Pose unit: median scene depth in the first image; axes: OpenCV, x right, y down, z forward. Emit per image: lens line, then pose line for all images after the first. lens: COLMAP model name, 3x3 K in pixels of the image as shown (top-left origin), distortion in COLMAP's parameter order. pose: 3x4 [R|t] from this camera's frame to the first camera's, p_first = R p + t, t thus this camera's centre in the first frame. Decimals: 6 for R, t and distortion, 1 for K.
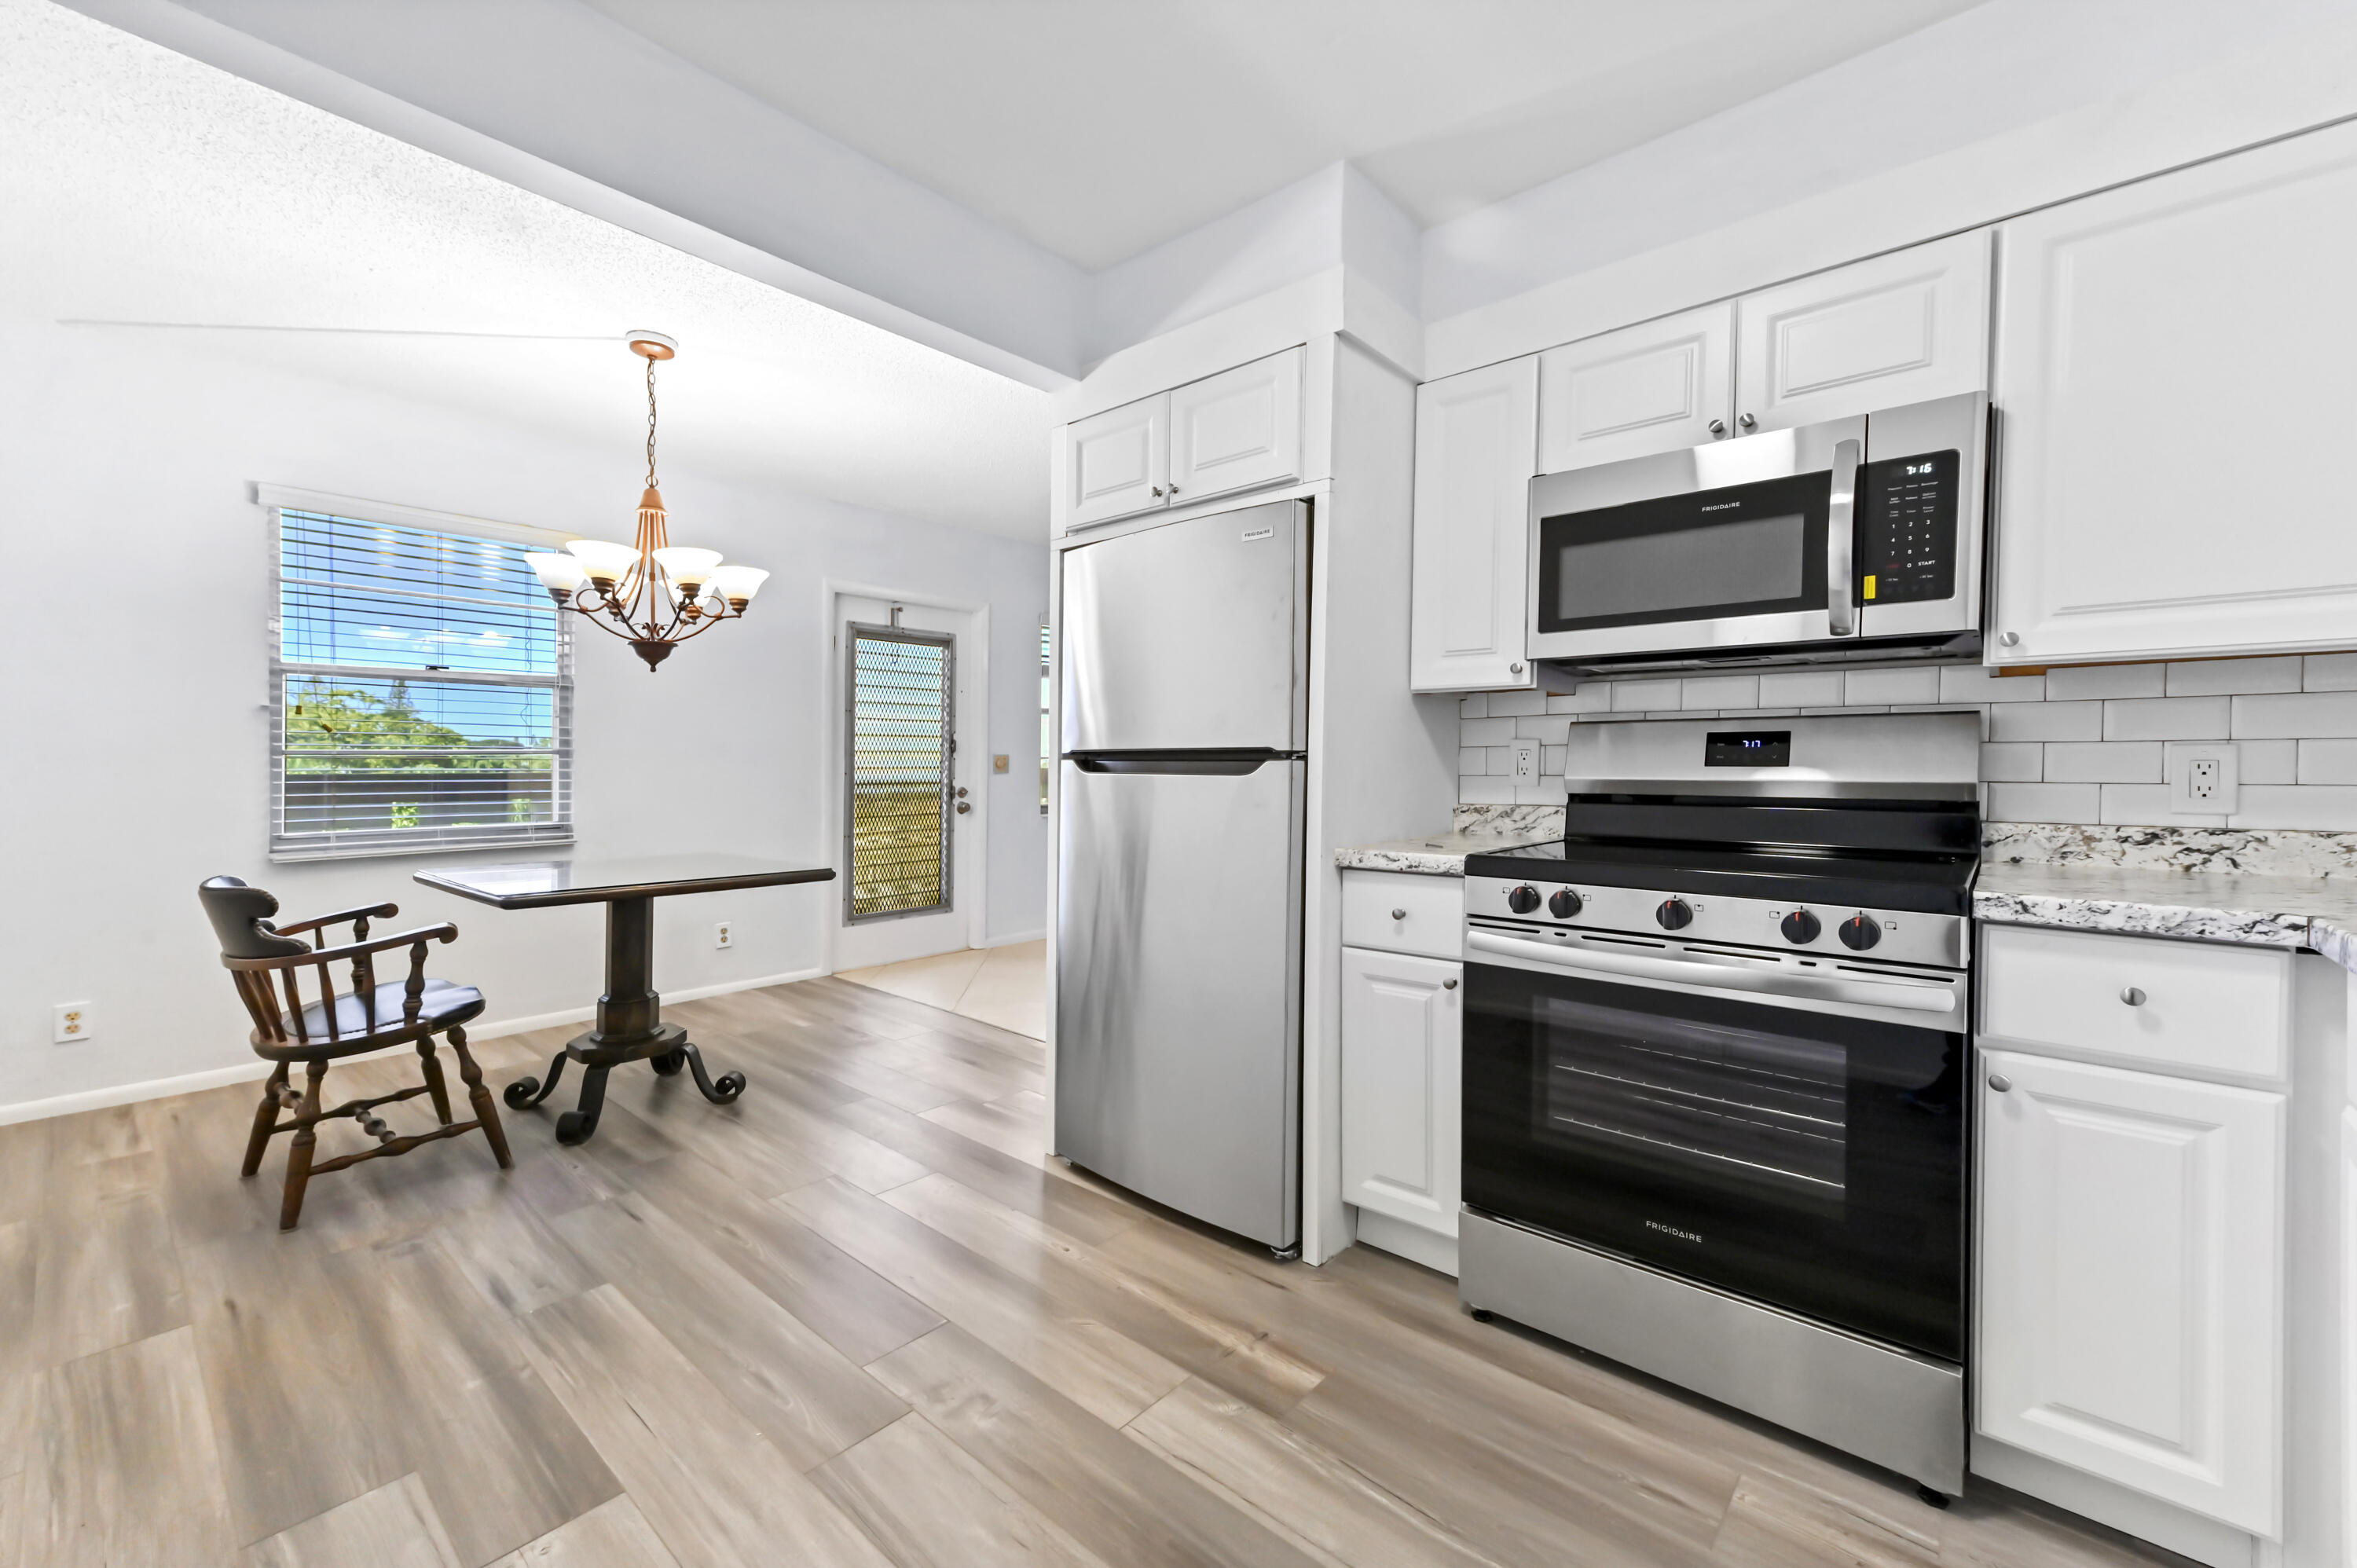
lens RADIAL K [[943.1, 0, 1178.4], [0, 943.1, 769.7], [0, 0, 1]] dist [0.002259, -0.000184]
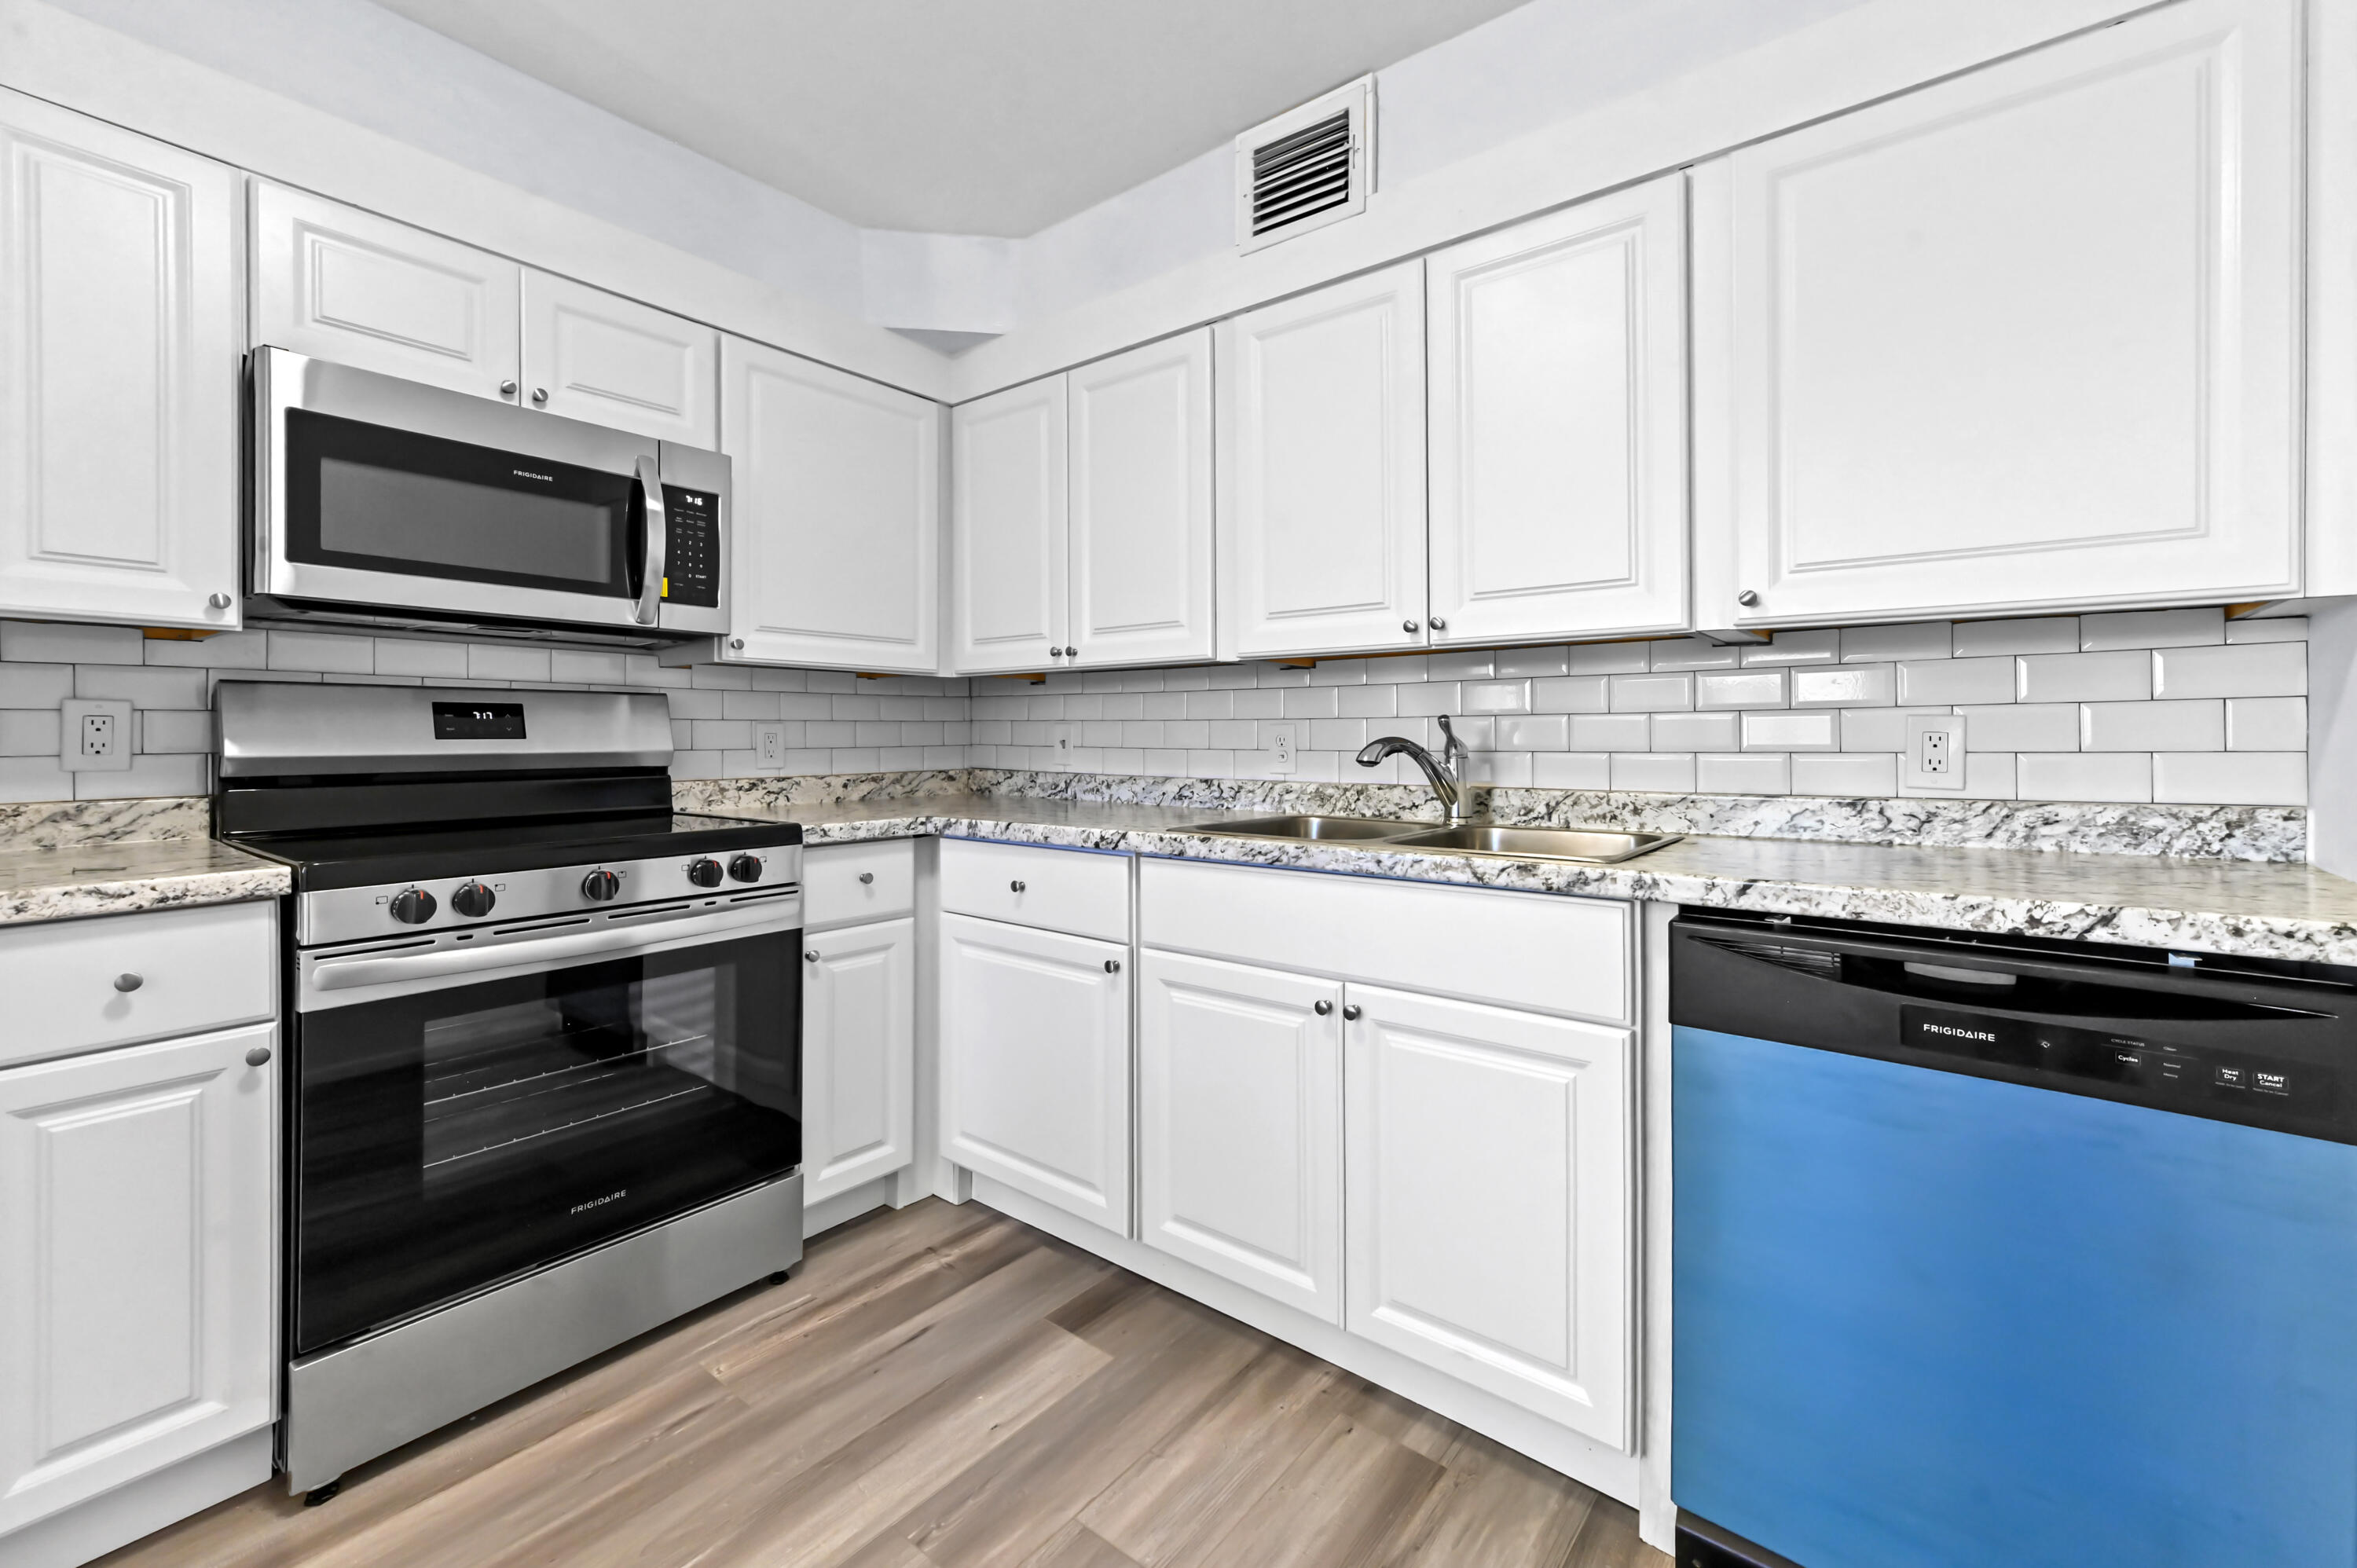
lens RADIAL K [[938.2, 0, 1180.3], [0, 938.2, 744.3], [0, 0, 1]] dist [0.001135, 0.000109]
pose [[-0.047292, -0.009172, 0.998839, -0.467005], [0.008035, 0.999922, 0.009562, -0.001673], [-0.998849, 0.008478, -0.047214, 0.399314]]
